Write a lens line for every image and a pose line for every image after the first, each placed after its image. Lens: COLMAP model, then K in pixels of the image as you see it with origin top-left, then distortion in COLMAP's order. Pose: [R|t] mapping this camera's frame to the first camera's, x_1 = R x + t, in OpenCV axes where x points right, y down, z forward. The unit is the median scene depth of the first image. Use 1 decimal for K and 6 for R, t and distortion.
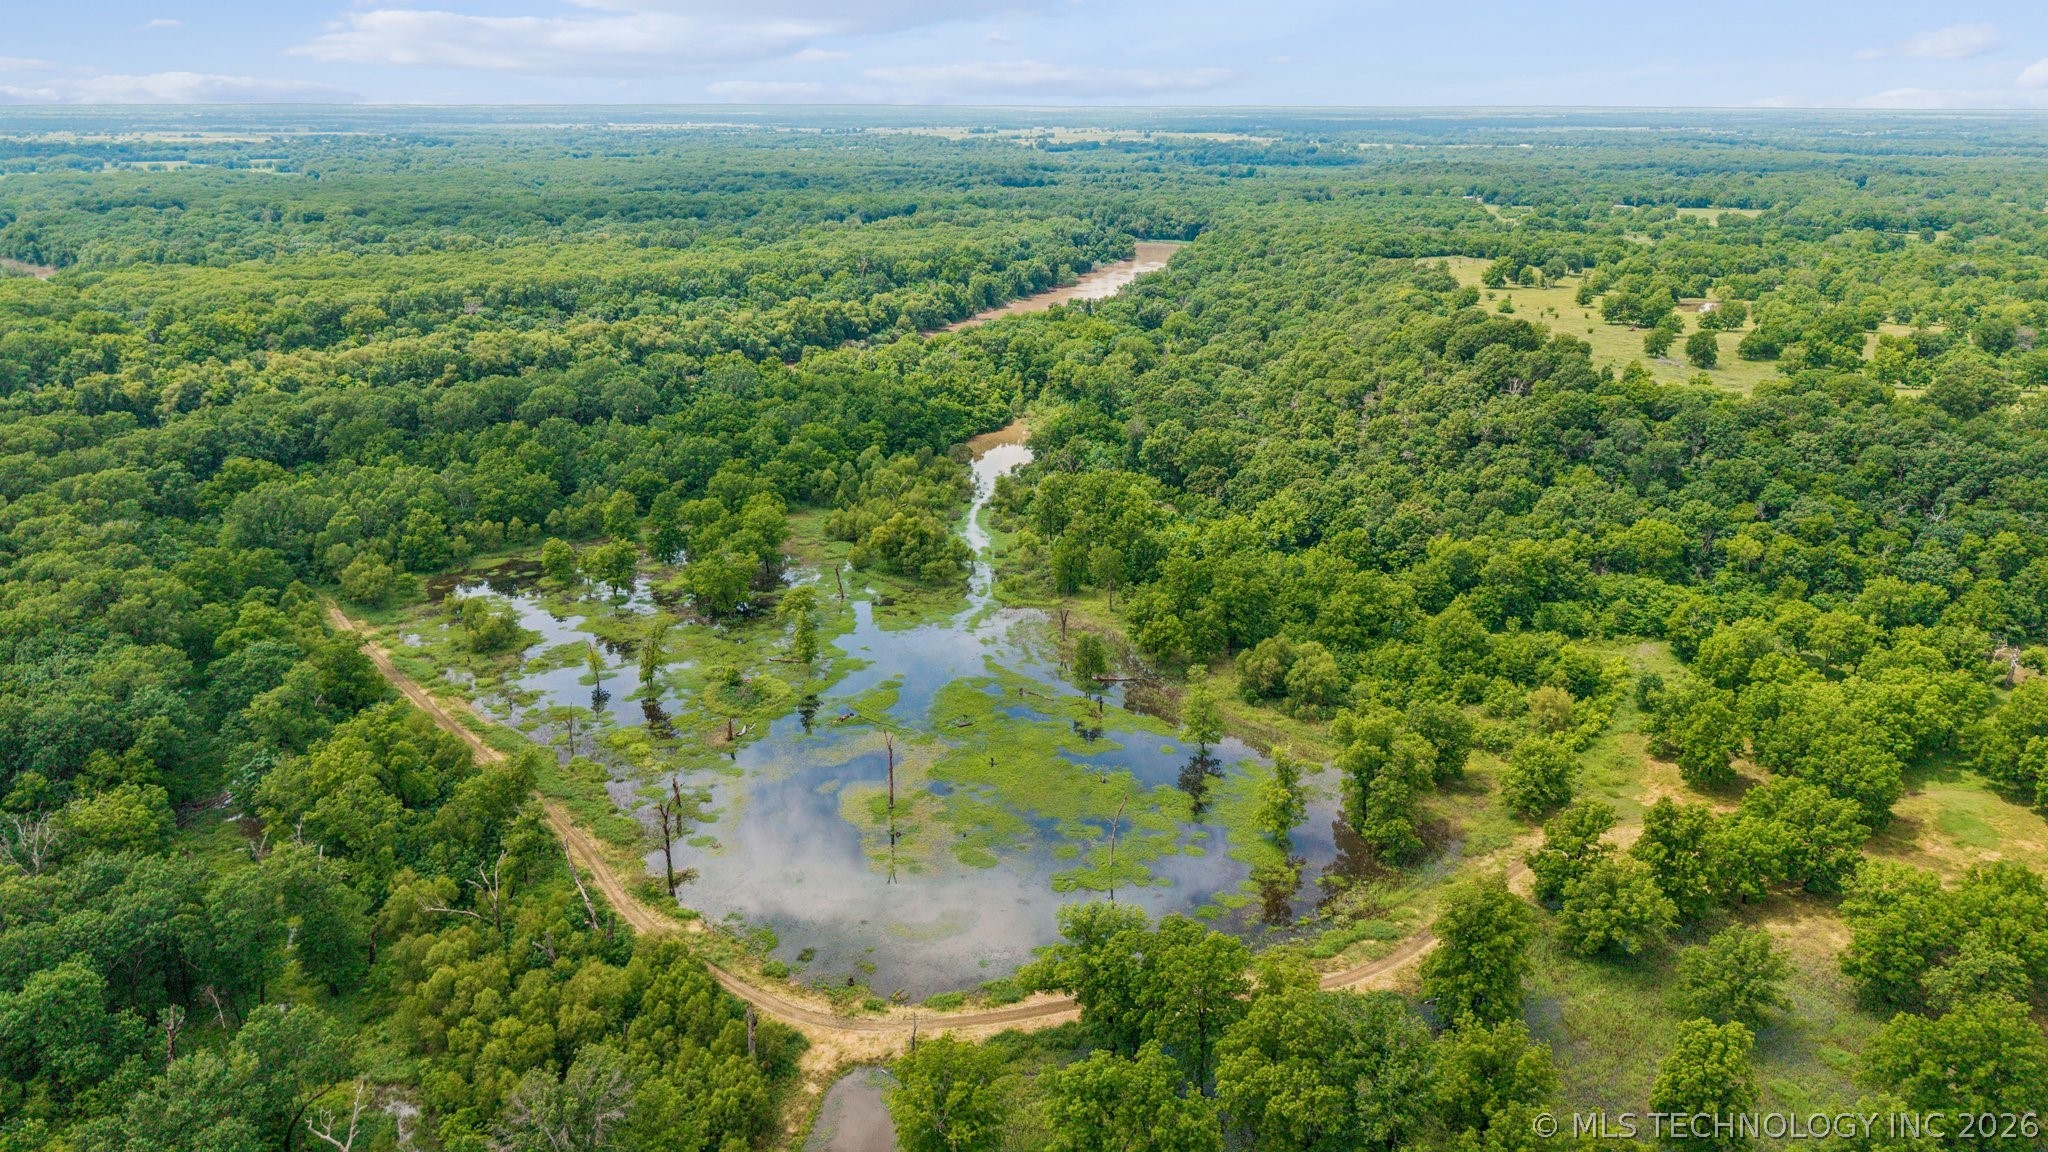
lens RADIAL K [[1371.8, 0, 1022.5], [0, 1371.8, 570.1], [0, 0, 1]] dist [0.008871, -0.008309]
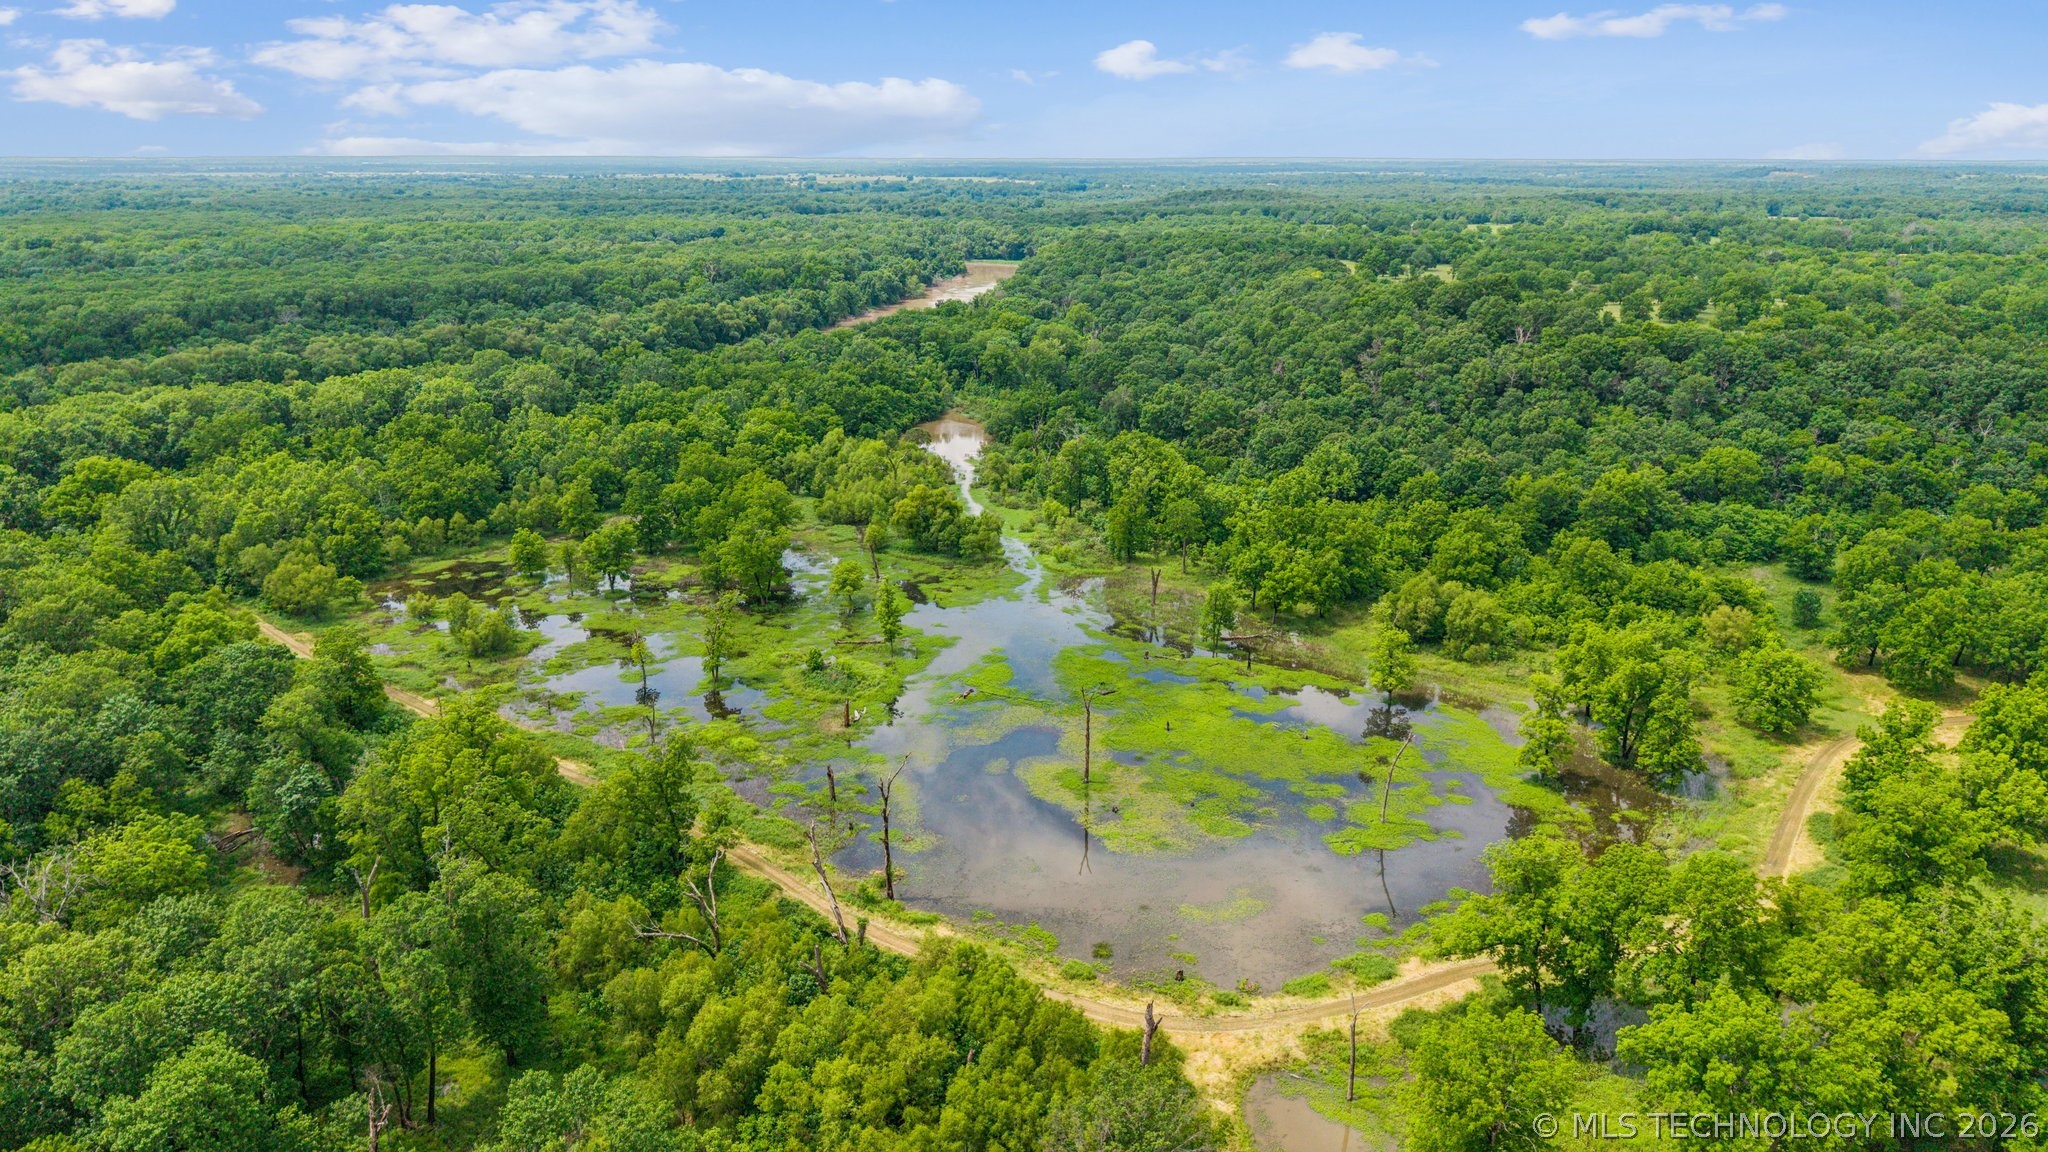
lens RADIAL K [[1371.8, 0, 1029.0], [0, 1371.8, 581.7], [0, 0, 1]] dist [0.008871, -0.008309]
pose [[0.984250, -0.055533, 0.167833, -0.178470], [0.059496, 0.998054, -0.018678, 0.043231], [-0.166469, 0.028369, 0.985638, 0.118333]]
